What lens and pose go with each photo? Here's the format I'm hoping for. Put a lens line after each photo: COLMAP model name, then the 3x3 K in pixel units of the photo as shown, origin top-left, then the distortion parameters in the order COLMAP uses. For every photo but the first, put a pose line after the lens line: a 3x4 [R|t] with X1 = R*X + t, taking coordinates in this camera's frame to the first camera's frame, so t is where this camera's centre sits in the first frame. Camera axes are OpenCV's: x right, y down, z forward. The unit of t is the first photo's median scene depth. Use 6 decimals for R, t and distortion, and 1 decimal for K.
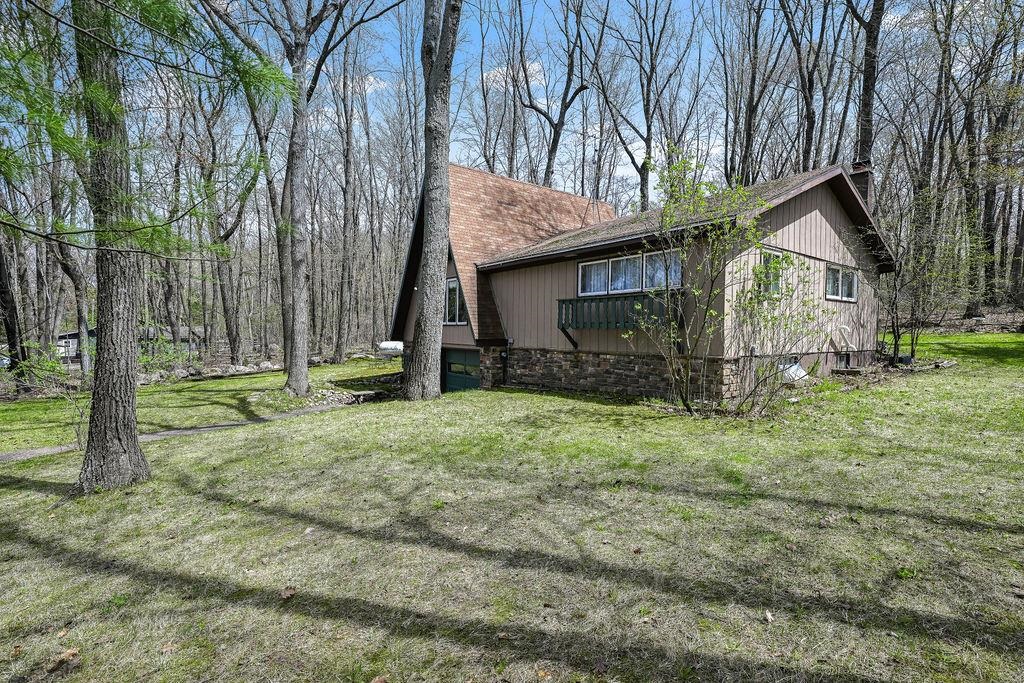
lens RADIAL K [[468.3, 0, 512.0], [0, 468.3, 341.5], [0, 0, 1]] dist [0.000641, 0.000086]
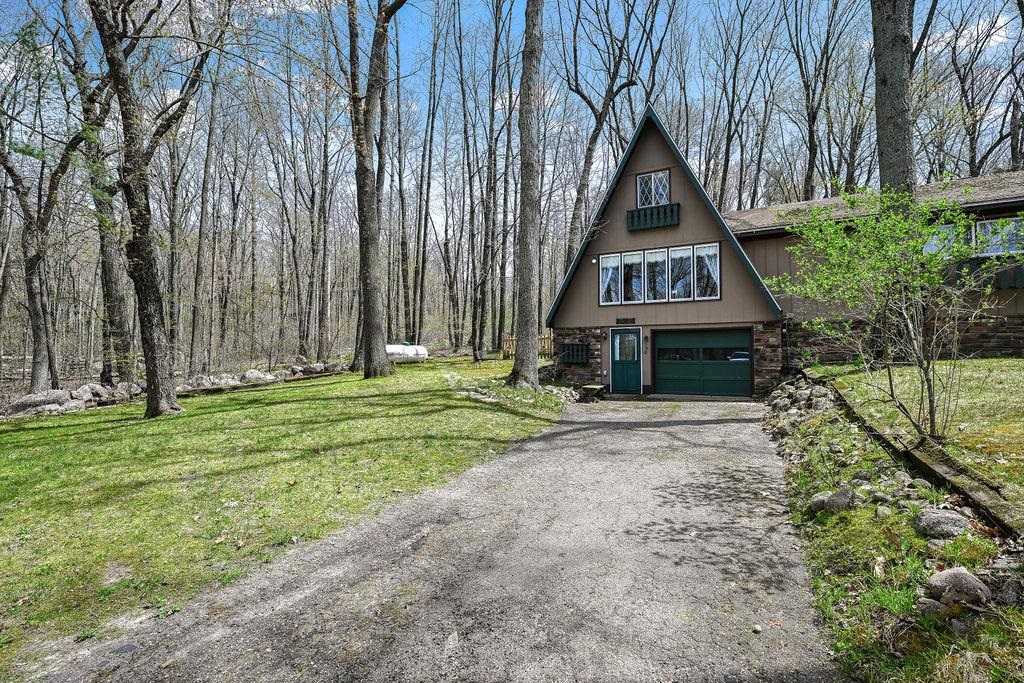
lens RADIAL K [[468.3, 0, 512.0], [0, 468.3, 341.5], [0, 0, 1]] dist [0.000641, 0.000086]
pose [[0.906864, 0.001391, 0.421420, -0.490676], [0.021597, 0.998527, -0.049771, 0.046226], [-0.420869, 0.054237, 0.905499, 0.241271]]
